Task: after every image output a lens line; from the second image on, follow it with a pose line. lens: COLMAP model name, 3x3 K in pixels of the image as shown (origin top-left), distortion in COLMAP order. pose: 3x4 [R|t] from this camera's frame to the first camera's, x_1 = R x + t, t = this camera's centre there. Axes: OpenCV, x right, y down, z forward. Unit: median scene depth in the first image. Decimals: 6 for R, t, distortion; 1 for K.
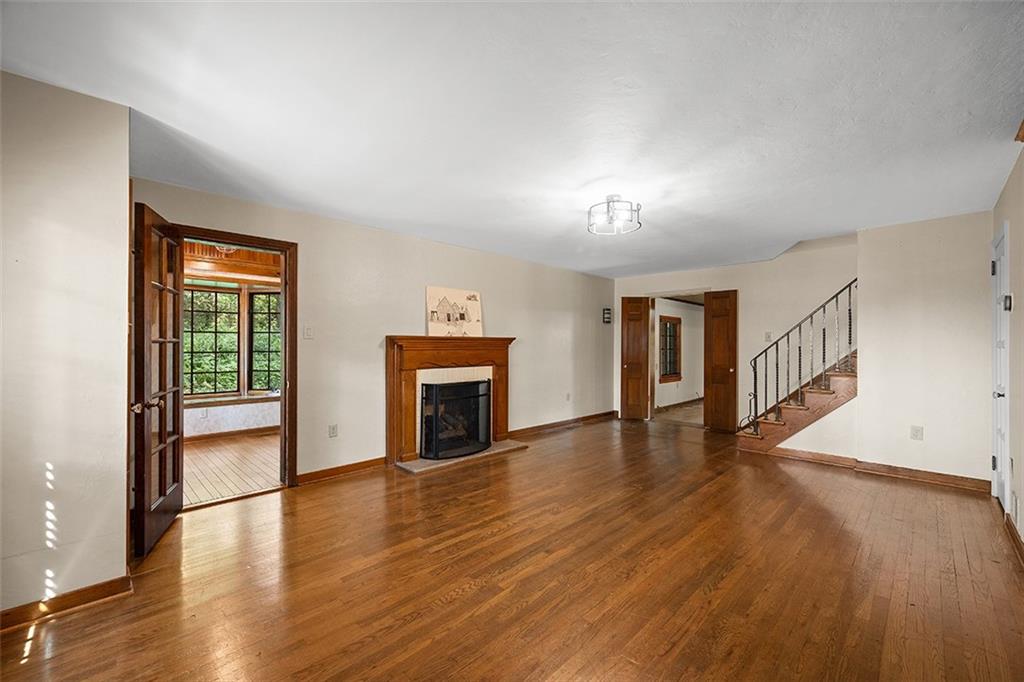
lens RADIAL K [[409.8, 0, 512.0], [0, 409.8, 341.0], [0, 0, 1]] dist [-0.000252, -0.000511]
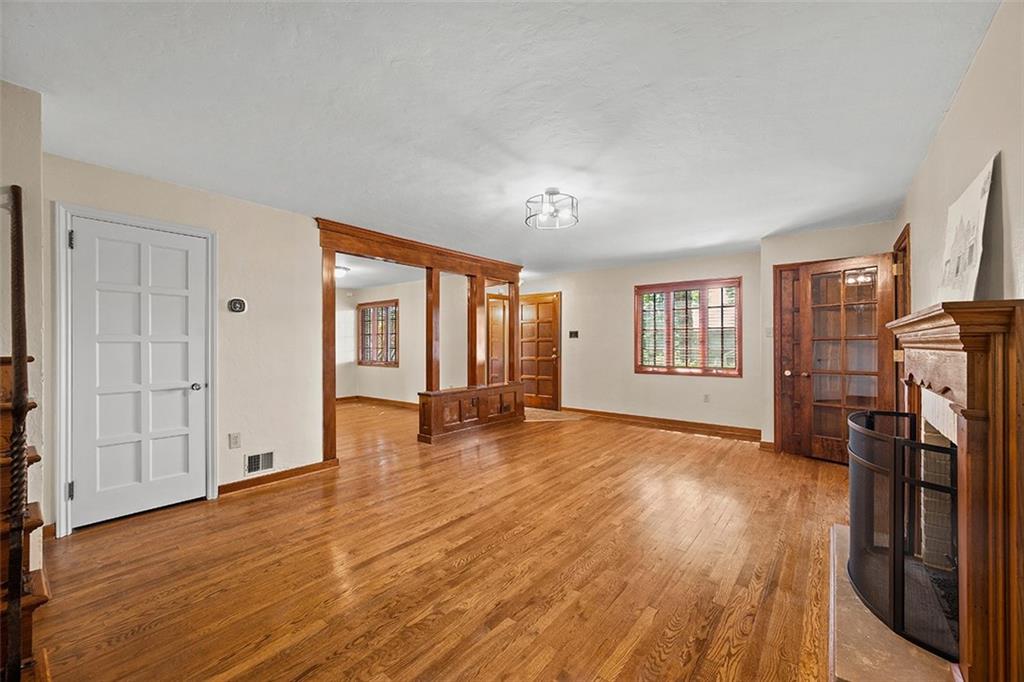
lens RADIAL K [[407.0, 0, 514.8], [0, 407.0, 342.6], [0, 0, 1]] dist [0.001950, 0.000116]
pose [[-0.992209, -0.001230, -0.124582, 0.355590], [0.000409, 0.999914, -0.013126, 0.022811], [0.124587, -0.013074, -0.992123, 1.521235]]
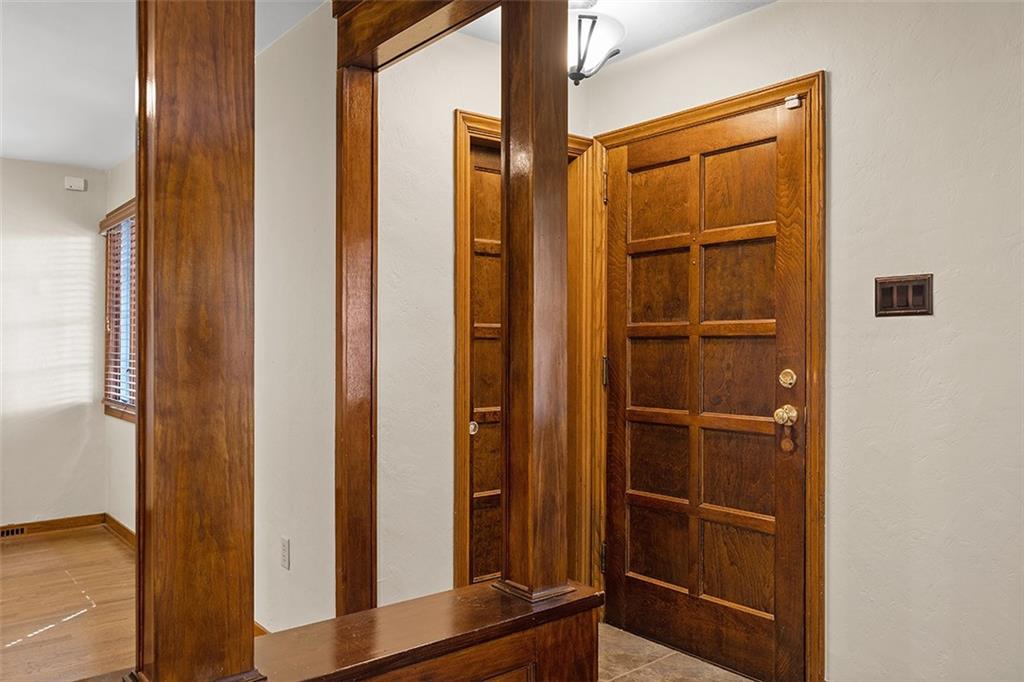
lens RADIAL K [[774.3, 0, 512.0], [0, 774.3, 341.0], [0, 0, 1]] dist [-0.005986, -0.002968]
pose [[-0.995356, -0.004841, 0.096138, 0.135683], [-0.006567, 0.999823, -0.017643, 0.011828], [-0.096035, -0.018192, -0.995212, 0.471404]]
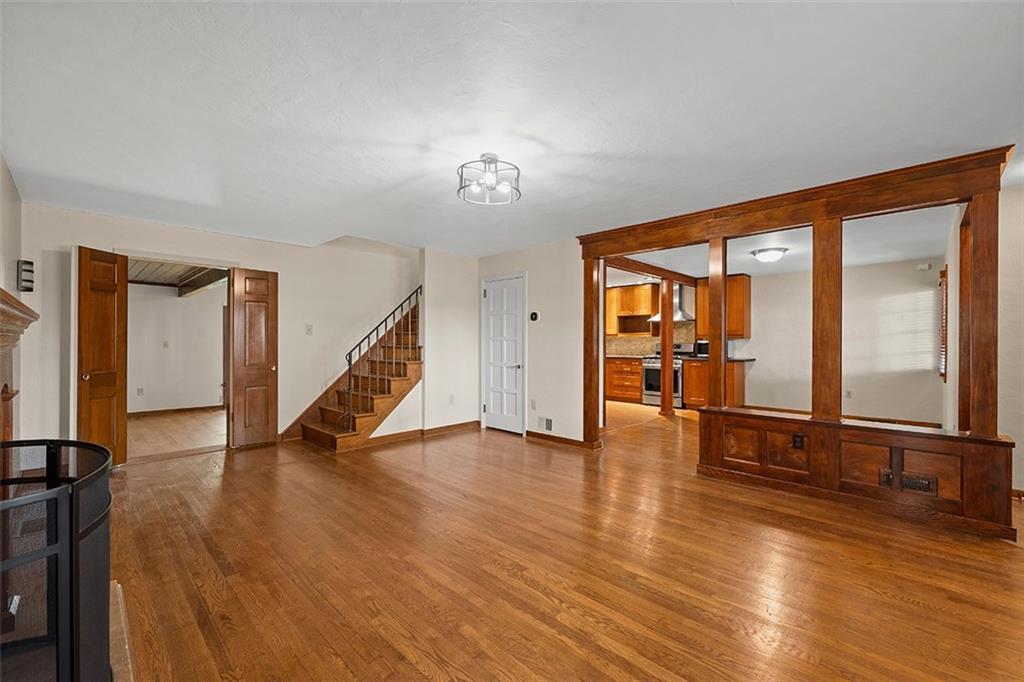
lens RADIAL K [[422.6, 0, 512.0], [0, 422.6, 341.0], [0, 0, 1]] dist [-0.000222, -0.000029]
pose [[-0.021776, -0.002096, 0.999761, -0.467977], [-0.011834, 0.999928, 0.001838, 0.011620], [-0.999693, -0.011791, -0.021800, 0.753652]]
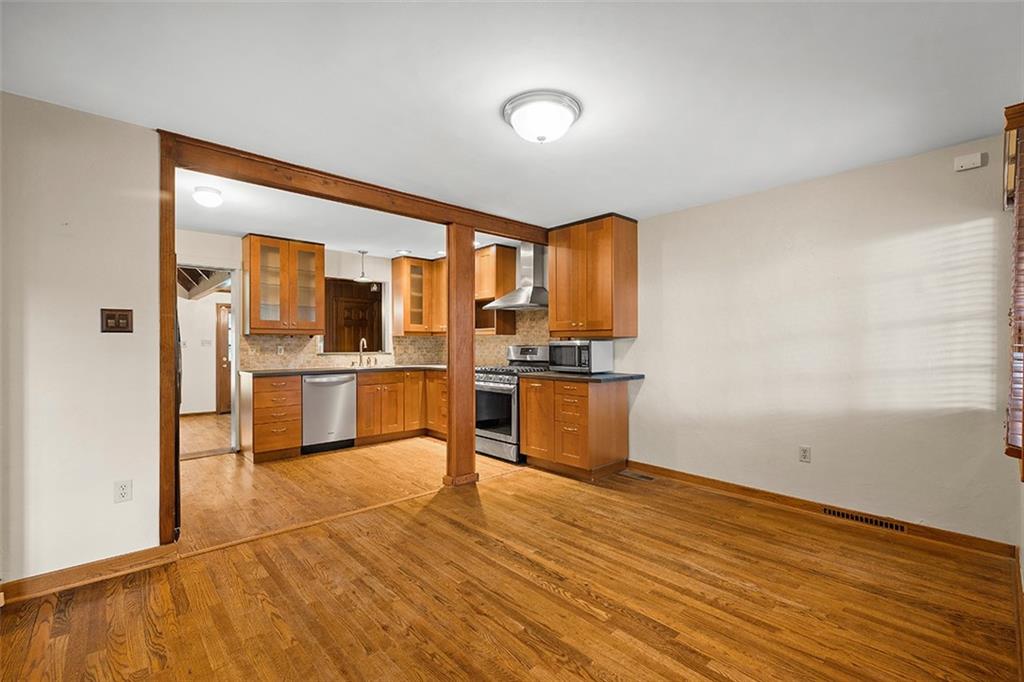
lens RADIAL K [[445.1, 0, 511.9], [0, 445.1, 343.7], [0, 0, 1]] dist [0.001299, 0.000216]
pose [[0.040852, -0.005195, 0.999152, 0.286962], [-0.010030, 0.999934, 0.005609, 0.004823], [-0.999115, -0.010251, 0.040797, -0.062503]]
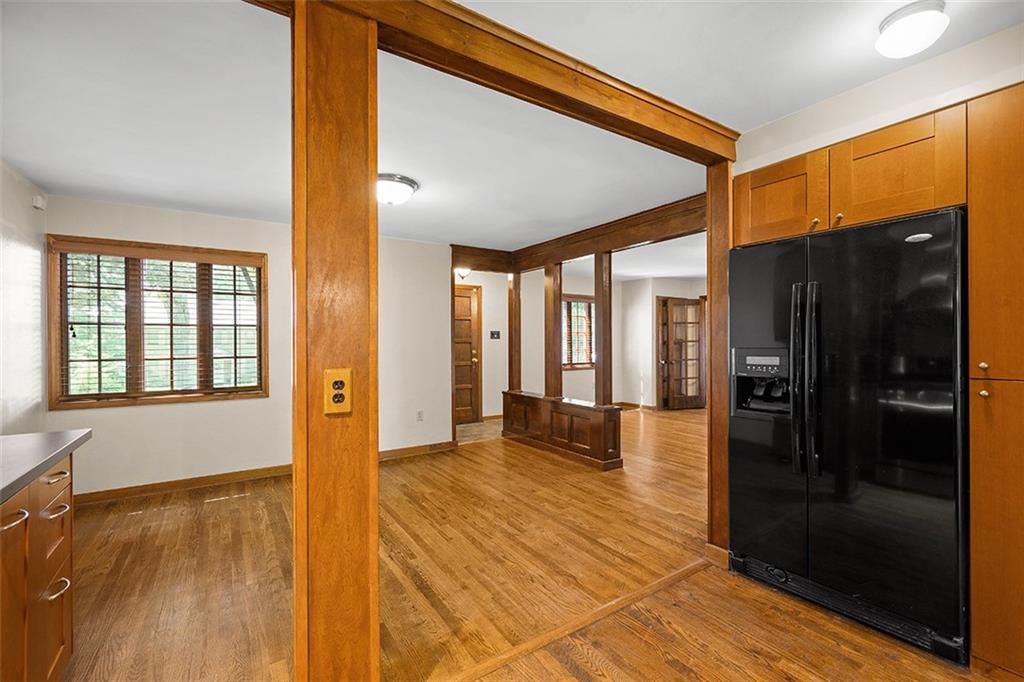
lens RADIAL K [[440.8, 0, 514.0], [0, 440.8, 343.5], [0, 0, 1]] dist [-0.001314, -0.000164]
pose [[-0.198199, 0.001608, -0.980160, 1.528479], [0.014373, 0.999896, -0.001266, 0.002442], [0.980056, -0.014339, -0.198202, 0.280452]]
